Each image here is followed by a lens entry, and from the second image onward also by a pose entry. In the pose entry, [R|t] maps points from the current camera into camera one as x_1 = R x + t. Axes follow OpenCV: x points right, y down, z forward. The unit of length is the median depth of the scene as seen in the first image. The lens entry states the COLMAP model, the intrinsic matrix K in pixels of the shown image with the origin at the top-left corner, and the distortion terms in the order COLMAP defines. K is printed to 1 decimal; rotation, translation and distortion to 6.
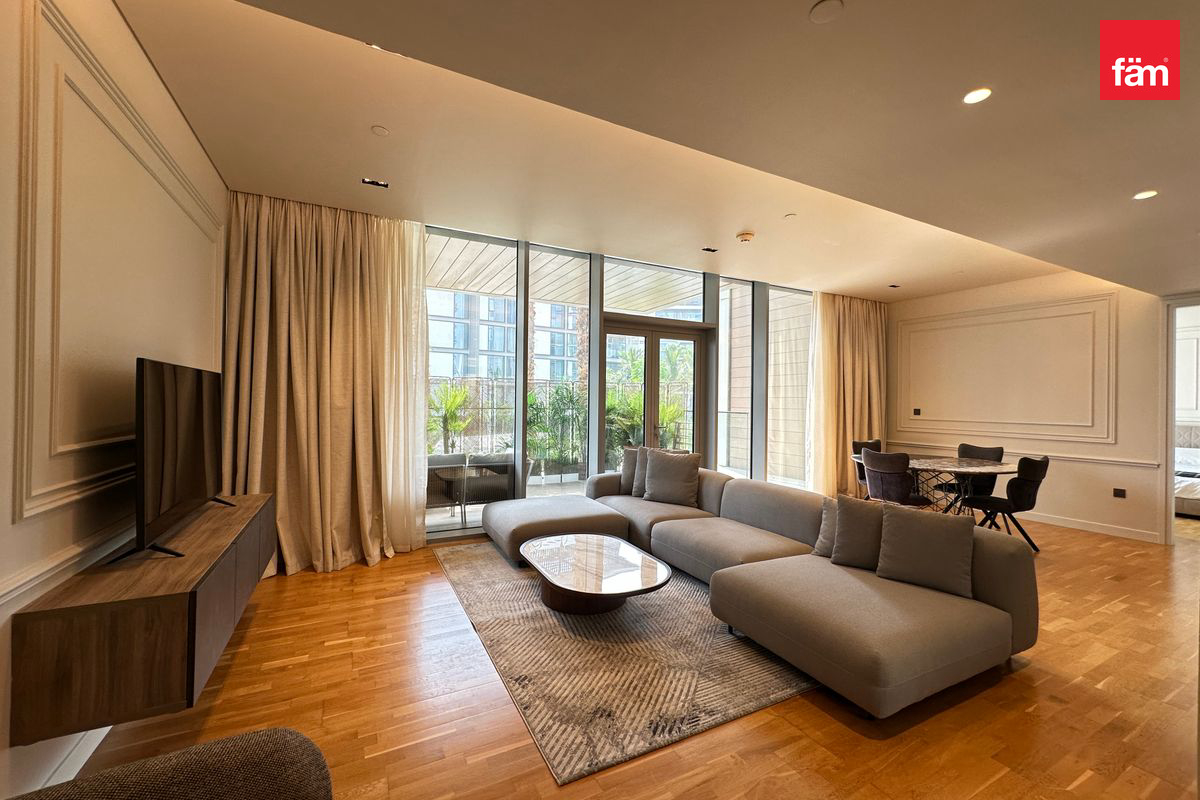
lens RADIAL K [[476.9, 0, 599.5], [0, 476.9, 399.1], [0, 0, 1]] dist [-0.002729, 0.000813]
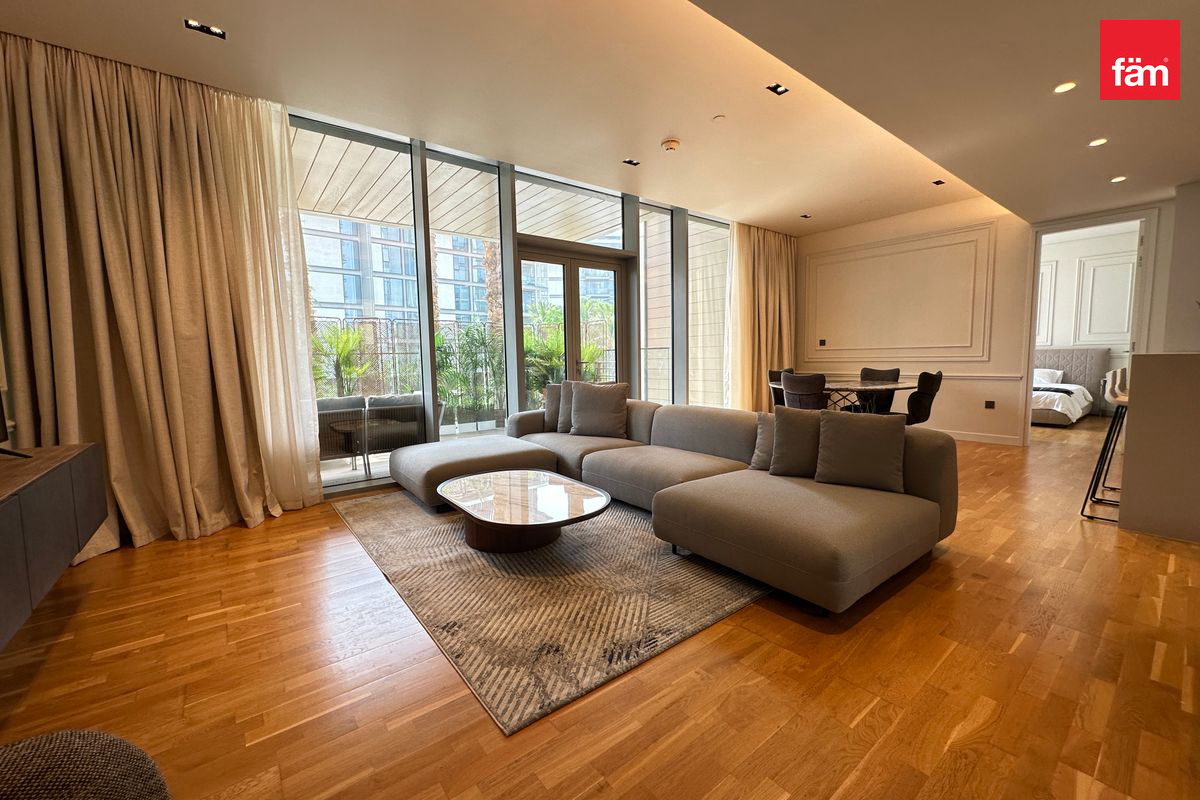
lens RADIAL K [[476.9, 0, 599.5], [0, 476.9, 399.1], [0, 0, 1]] dist [-0.002729, 0.000813]
pose [[0.982473, -0.047123, 0.180349, -0.022403], [0.030580, 0.995156, 0.093436, 0.070789], [-0.183879, -0.086284, 0.979155, 0.095369]]
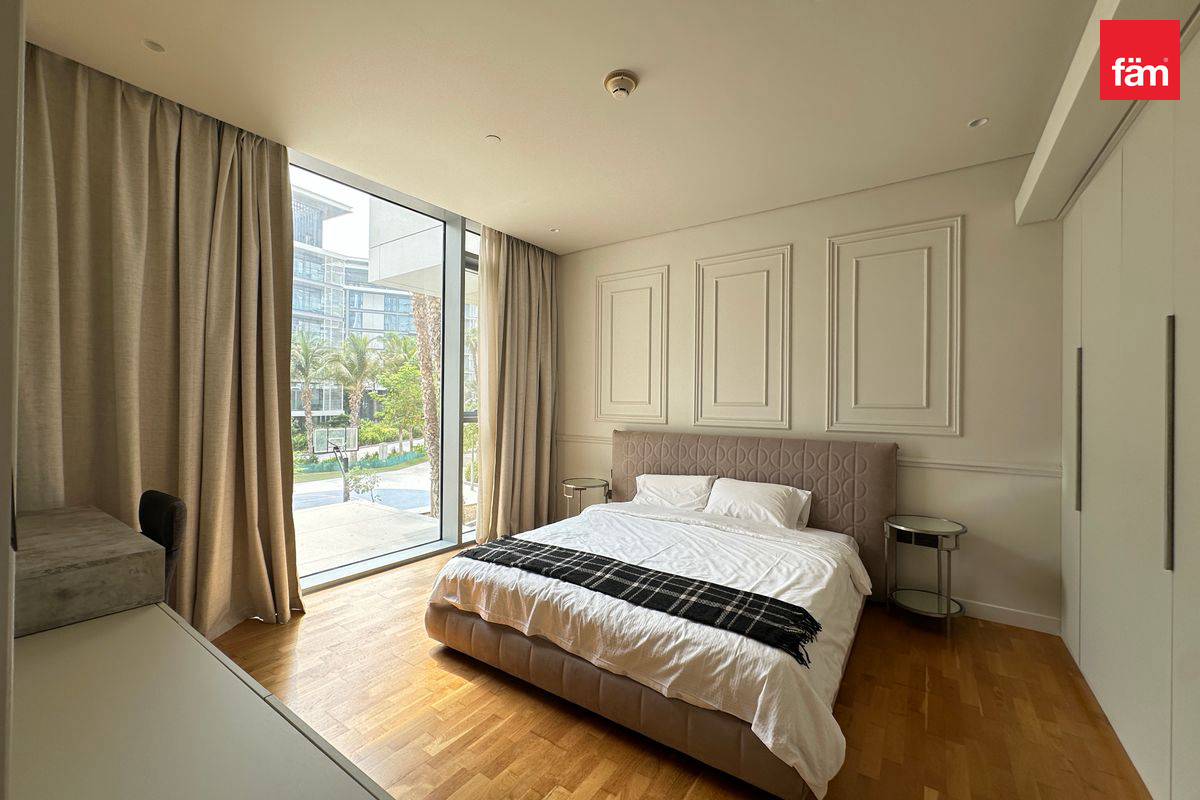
lens RADIAL K [[476.9, 0, 599.5], [0, 476.9, 399.1], [0, 0, 1]] dist [-0.002729, 0.000813]
pose [[0.885193, -0.003107, 0.465213, 1.663878], [0.000889, 0.999987, 0.004987, 0.028507], [-0.465223, -0.004001, 0.885185, 1.220366]]
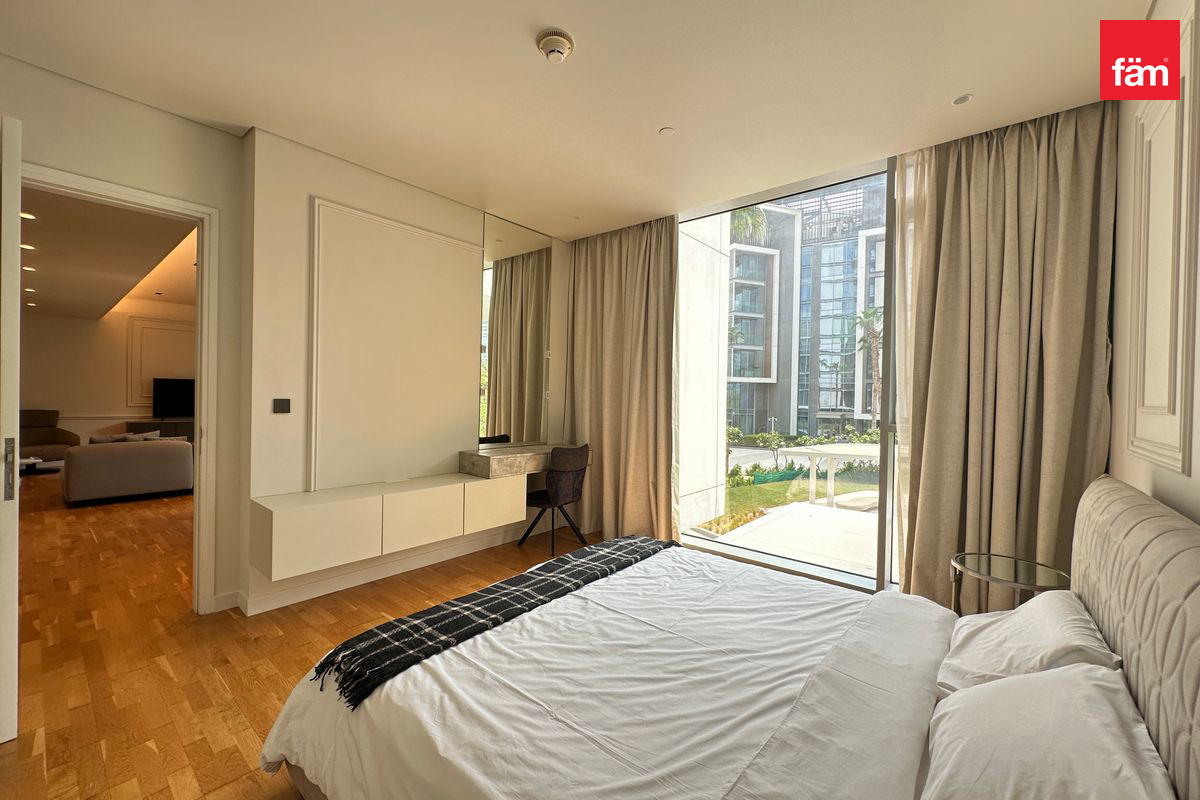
lens RADIAL K [[476.9, 0, 599.5], [0, 476.9, 399.1], [0, 0, 1]] dist [-0.002729, 0.000813]
pose [[0.384123, 0.002782, -0.923278, 2.533228], [-0.012934, 0.999914, -0.002368, 0.041501], [0.923191, 0.012851, 0.384126, 1.600546]]
